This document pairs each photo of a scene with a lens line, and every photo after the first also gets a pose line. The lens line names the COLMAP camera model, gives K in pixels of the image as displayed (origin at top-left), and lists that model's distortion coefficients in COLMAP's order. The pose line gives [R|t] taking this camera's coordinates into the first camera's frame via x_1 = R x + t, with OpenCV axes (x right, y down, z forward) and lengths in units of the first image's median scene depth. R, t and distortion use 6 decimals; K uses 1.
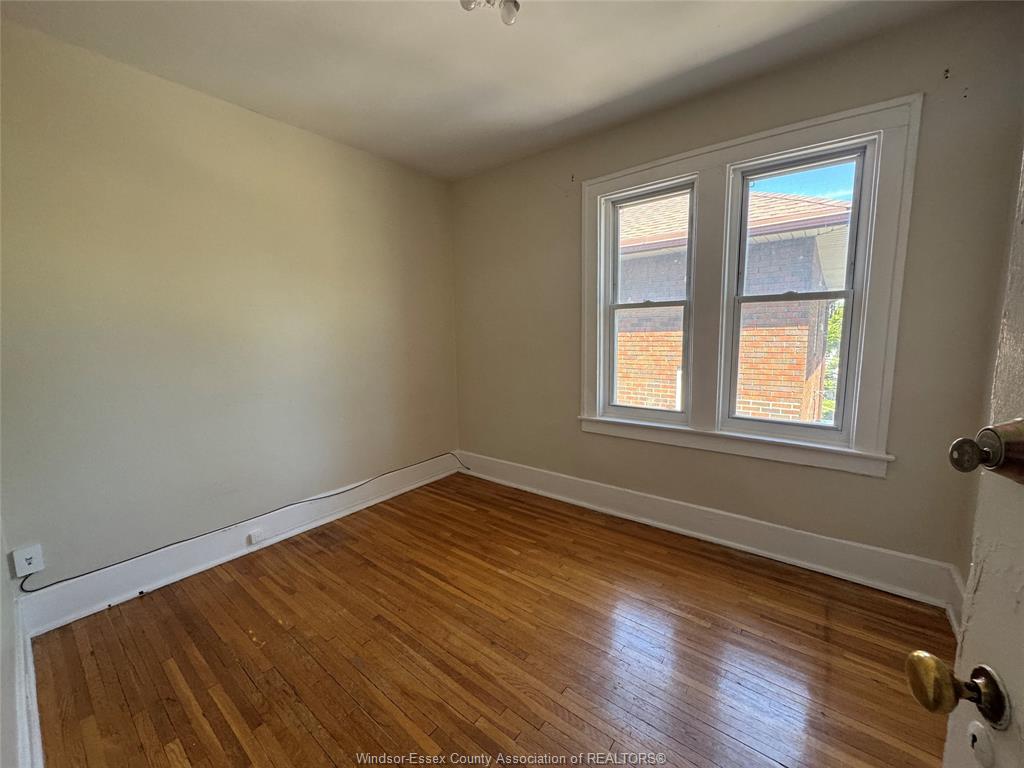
lens RADIAL K [[407.1, 0, 511.4], [0, 407.1, 384.2], [0, 0, 1]] dist [-0.001807, 0.000072]
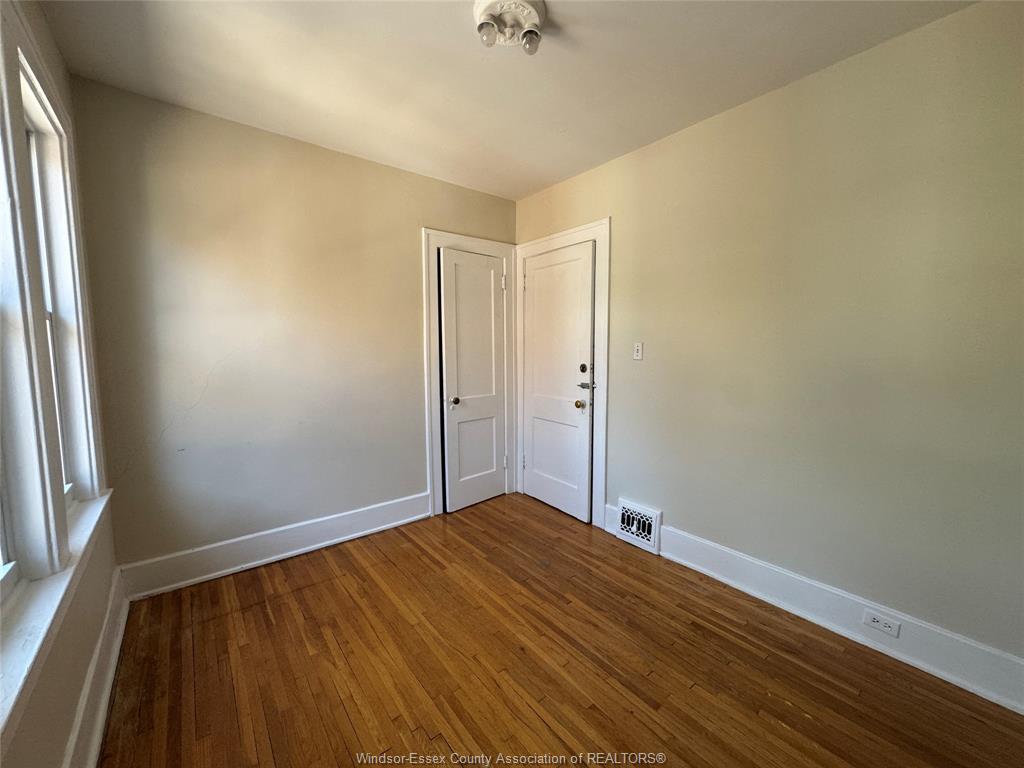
lens RADIAL K [[407.1, 0, 511.4], [0, 407.1, 384.2], [0, 0, 1]] dist [-0.001807, 0.000072]
pose [[-0.976261, -0.003181, 0.216572, -0.236336], [0.045722, 0.974334, 0.220415, -0.256843], [-0.211715, 0.225085, -0.951059, 1.799921]]
